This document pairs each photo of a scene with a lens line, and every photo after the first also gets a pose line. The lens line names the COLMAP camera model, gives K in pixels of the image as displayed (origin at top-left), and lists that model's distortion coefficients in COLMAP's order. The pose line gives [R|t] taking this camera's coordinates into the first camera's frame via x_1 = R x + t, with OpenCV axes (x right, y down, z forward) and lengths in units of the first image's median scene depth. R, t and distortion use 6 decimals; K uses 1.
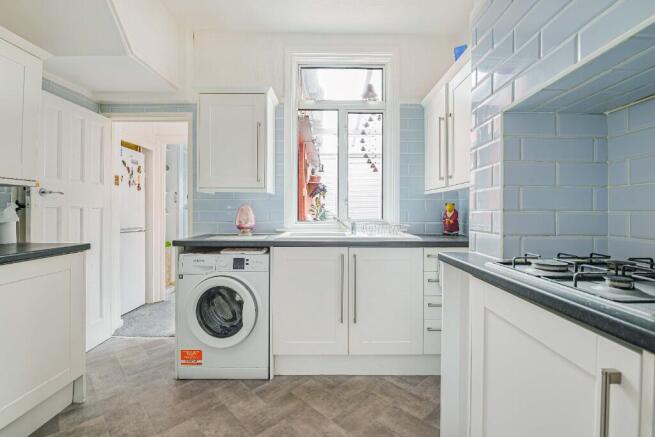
lens RADIAL K [[295.4, 0, 328.9], [0, 295.4, 209.8], [0, 0, 1]] dist [-0.001415, -0.000122]
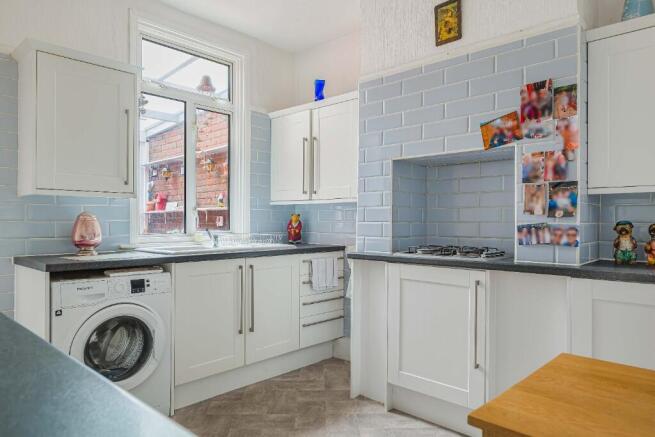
lens RADIAL K [[434.4, 0, 327.5], [0, 434.4, 218.5], [0, 0, 1]] dist [0.002563, 0.000820]
pose [[0.685829, 0.002360, 0.727759, -0.814566], [-0.004255, 0.999991, 0.000766, -0.009521], [-0.727750, -0.003622, 0.685833, -0.211426]]
